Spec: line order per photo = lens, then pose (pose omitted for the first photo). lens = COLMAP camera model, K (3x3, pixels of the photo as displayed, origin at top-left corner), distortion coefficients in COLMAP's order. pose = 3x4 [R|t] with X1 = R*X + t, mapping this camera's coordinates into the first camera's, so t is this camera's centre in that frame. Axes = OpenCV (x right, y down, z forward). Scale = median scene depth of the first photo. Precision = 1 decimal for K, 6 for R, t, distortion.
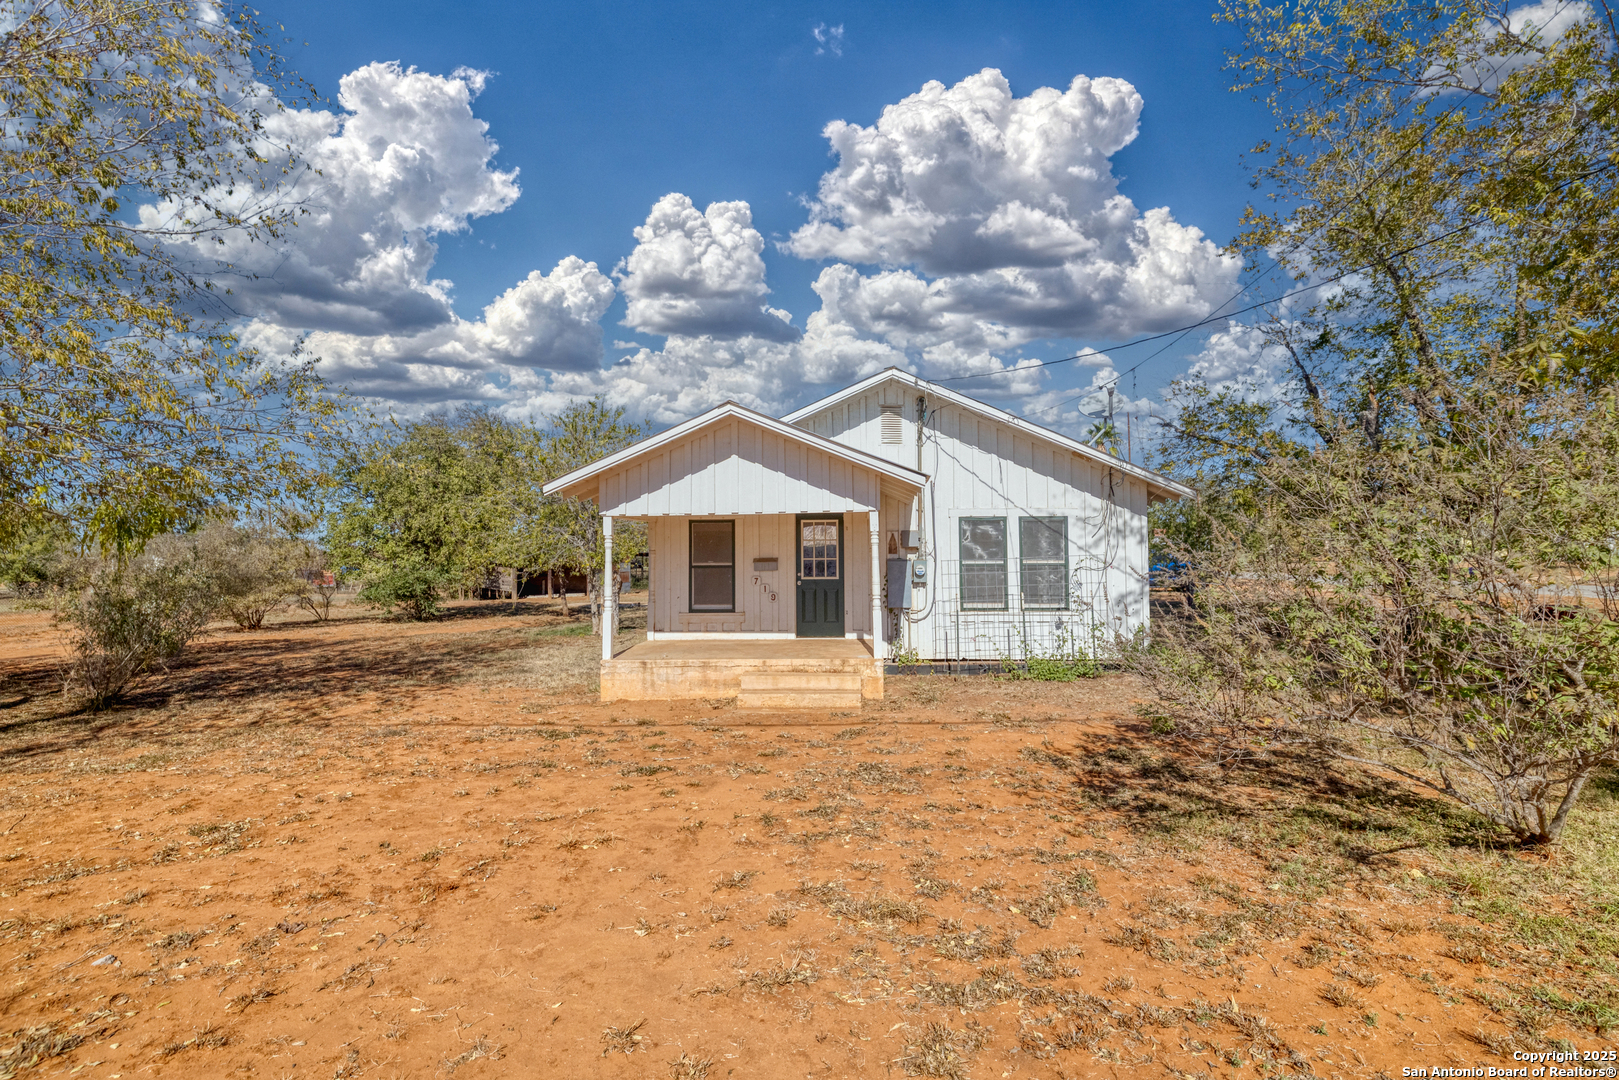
lens RADIAL K [[748.5, 0, 800.5], [0, 748.5, 540.7], [0, 0, 1]] dist [-0.000569, -0.000209]
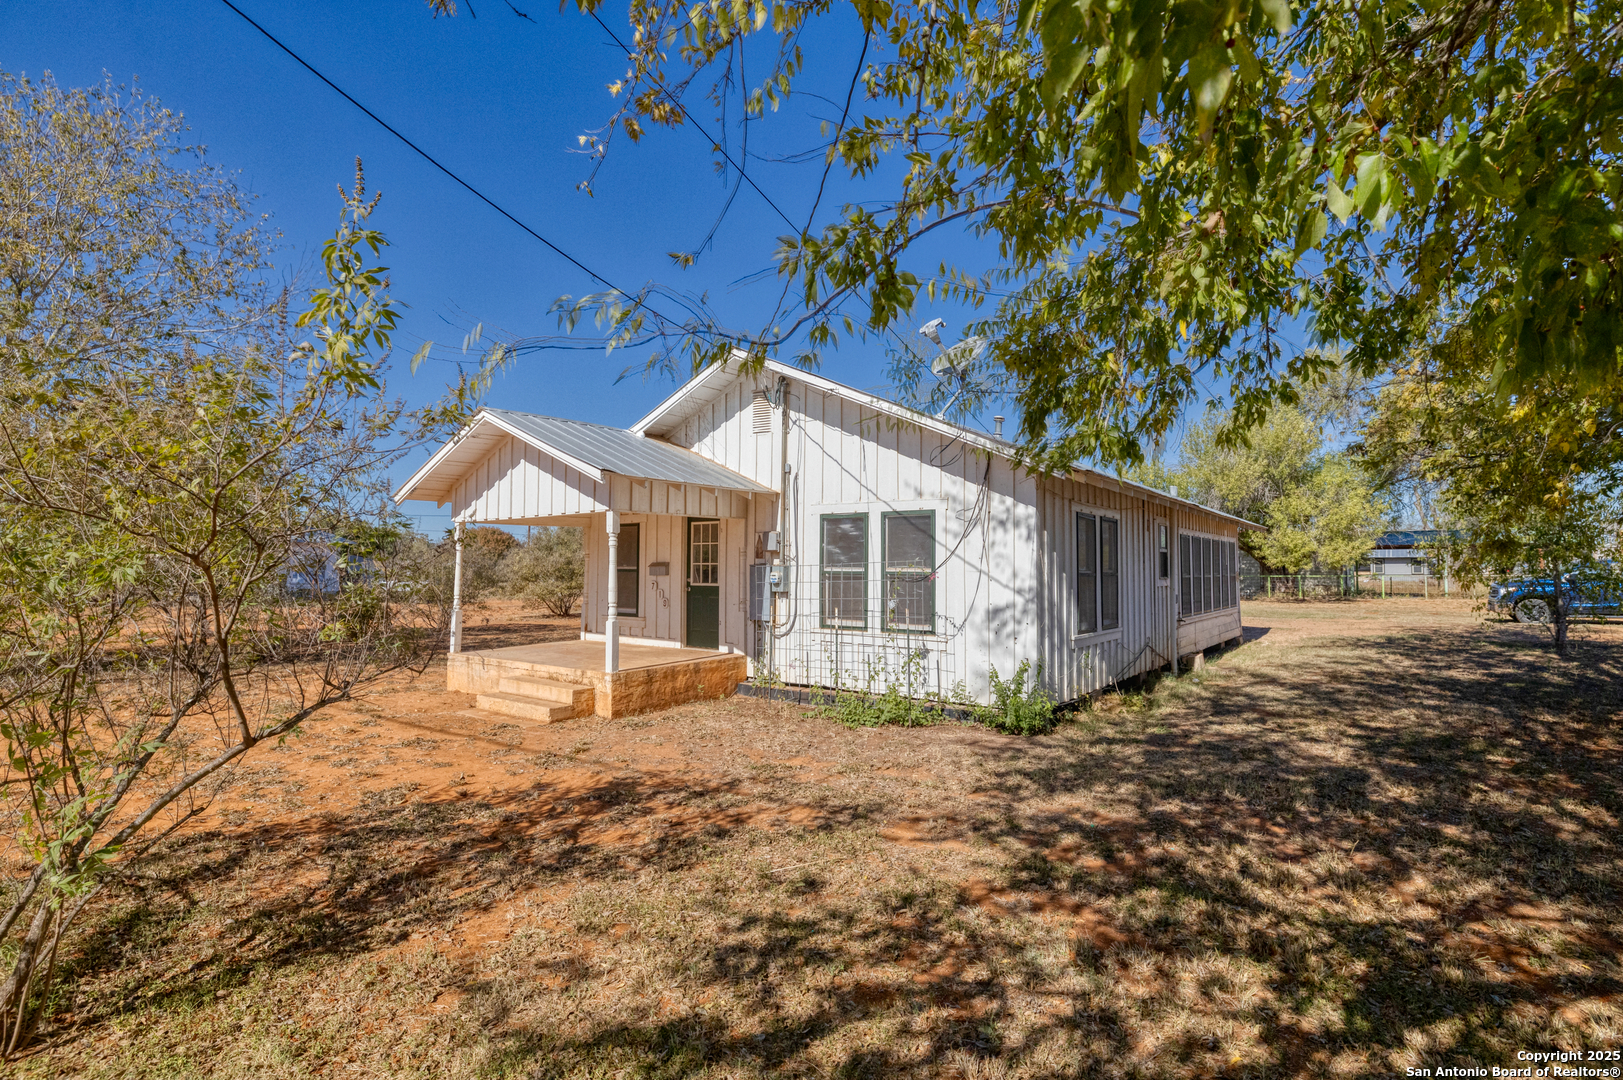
lens RADIAL K [[750.3, 0, 811.5], [0, 750.3, 542.2], [0, 0, 1]] dist [-0.000569, -0.000209]
pose [[0.833621, -0.008022, -0.552278, 0.663368], [0.003199, 0.999948, -0.009696, 0.006948], [0.552327, 0.006316, 0.833603, 0.302796]]
